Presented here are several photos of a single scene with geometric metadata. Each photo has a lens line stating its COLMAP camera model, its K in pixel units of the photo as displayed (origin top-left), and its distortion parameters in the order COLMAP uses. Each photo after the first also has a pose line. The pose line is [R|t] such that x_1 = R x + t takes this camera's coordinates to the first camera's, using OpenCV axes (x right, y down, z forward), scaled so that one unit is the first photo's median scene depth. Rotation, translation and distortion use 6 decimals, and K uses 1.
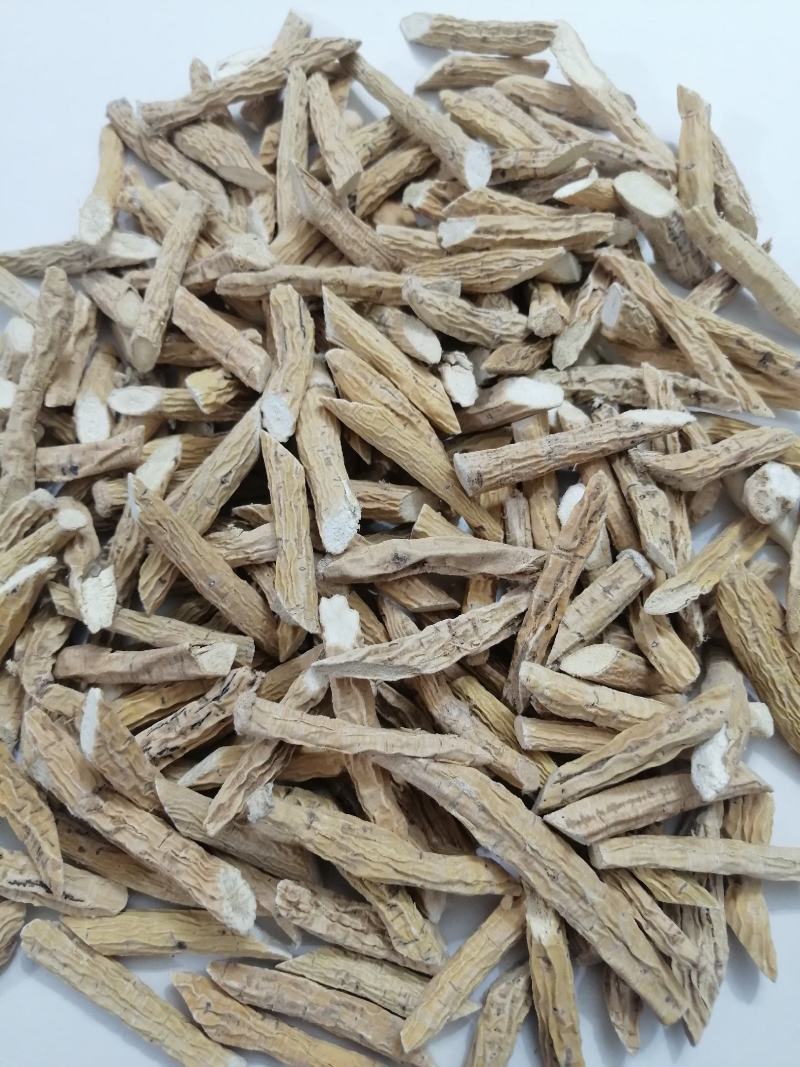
lens RADIAL K [[758.7, 0, 400.0], [0, 758.7, 533.5], [0, 0, 1]] dist [-0.008145, -0.038242]
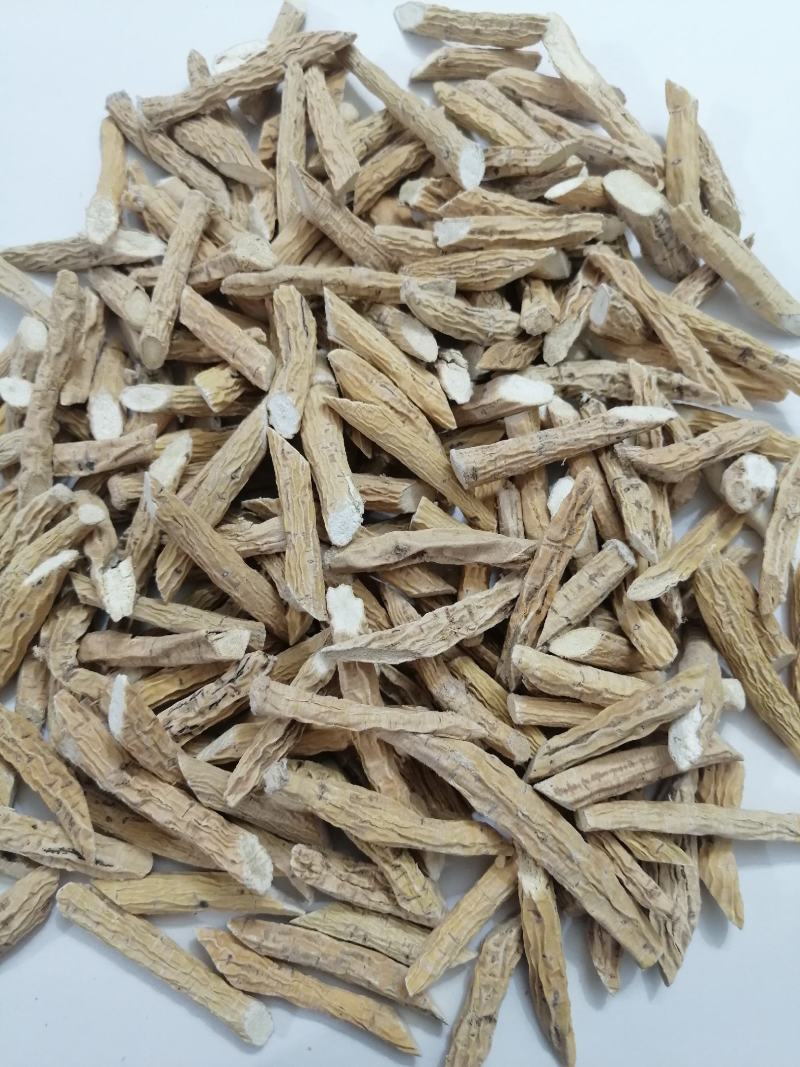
lens RADIAL K [[758.7, 0, 400.0], [0, 758.7, 533.5], [0, 0, 1]] dist [-0.008145, -0.038242]
pose [[0.999899, -0.007504, 0.012064, -0.013315], [0.006838, 0.998499, 0.054337, -0.046267], [-0.012453, -0.054249, 0.998450, -0.066935]]
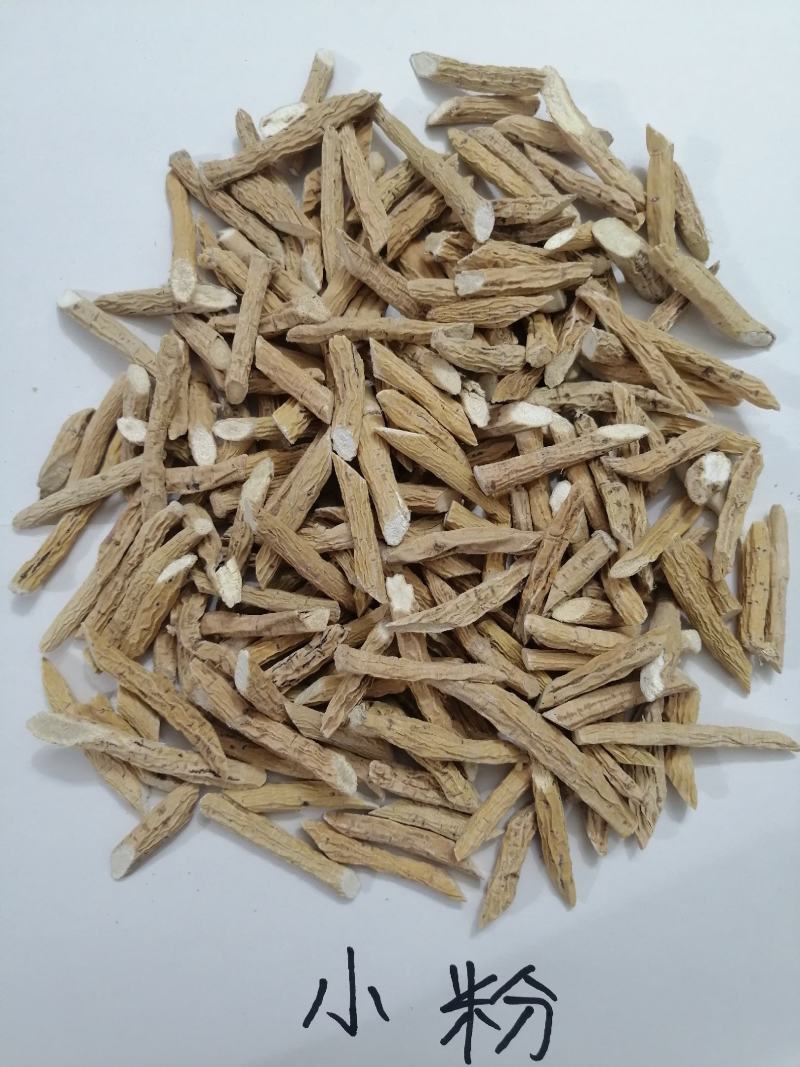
lens RADIAL K [[758.7, 0, 400.0], [0, 758.7, 533.5], [0, 0, 1]] dist [-0.008145, -0.038242]
pose [[0.998833, -0.047801, -0.006870, -0.060364], [0.048256, 0.982431, 0.180282, -0.241174], [-0.001868, -0.180403, 0.983591, -0.384174]]
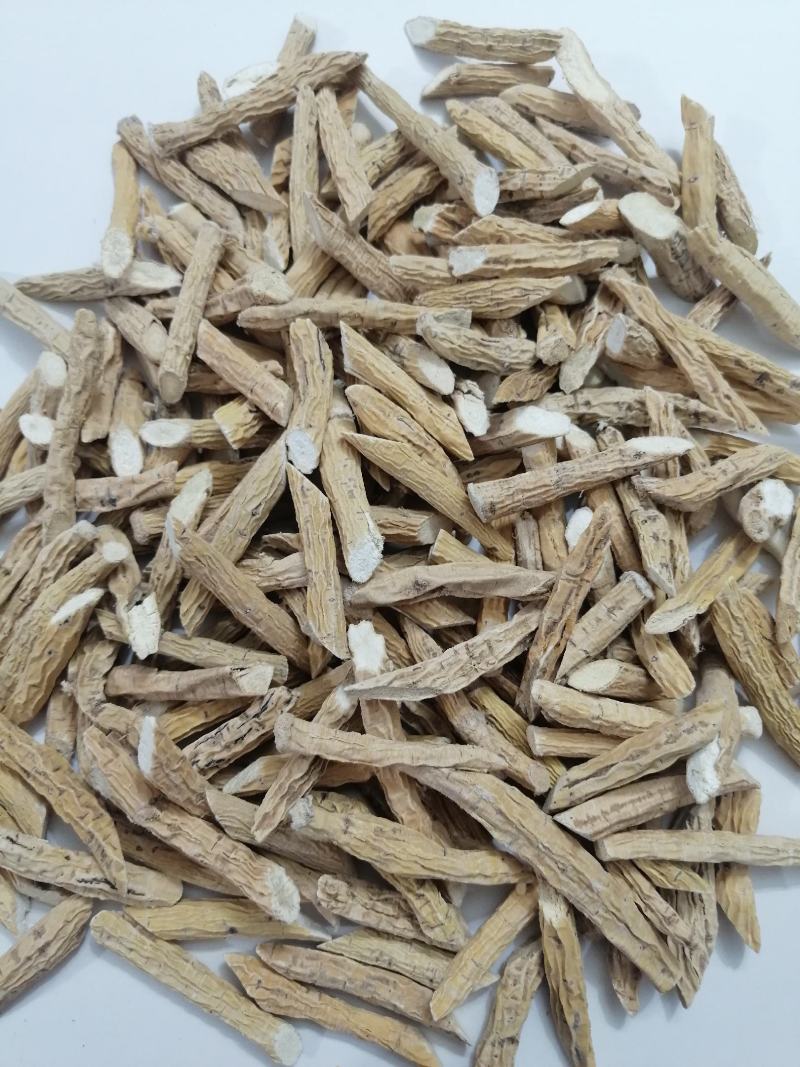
lens RADIAL K [[758.7, 0, 400.0], [0, 758.7, 533.5], [0, 0, 1]] dist [-0.008145, -0.038242]
pose [[0.999797, -0.019965, -0.002818, -0.023667], [0.020128, 0.996440, 0.081866, -0.125290], [0.001173, -0.081906, 0.996639, -0.073149]]
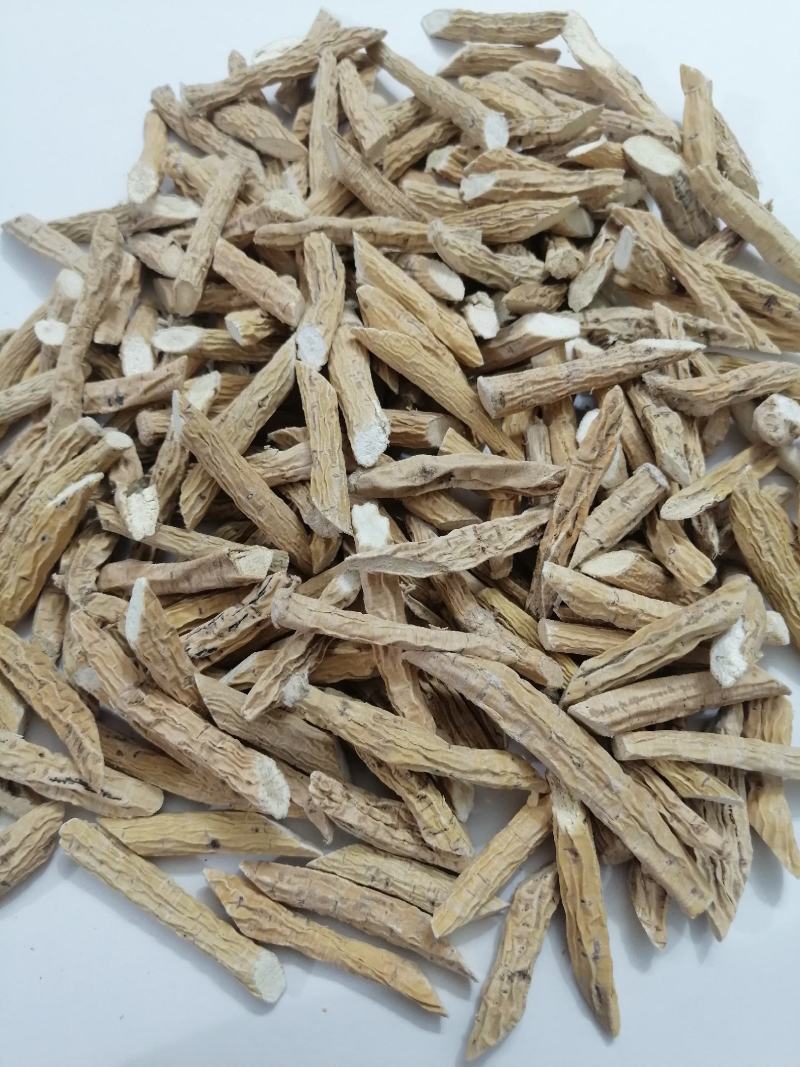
lens RADIAL K [[758.7, 0, 400.0], [0, 758.7, 533.5], [0, 0, 1]] dist [-0.008145, -0.038242]
pose [[0.999883, -0.000924, -0.015251, -0.021452], [-0.000042, 0.997999, -0.063233, 0.179531], [0.015279, 0.063226, 0.997882, -0.047833]]
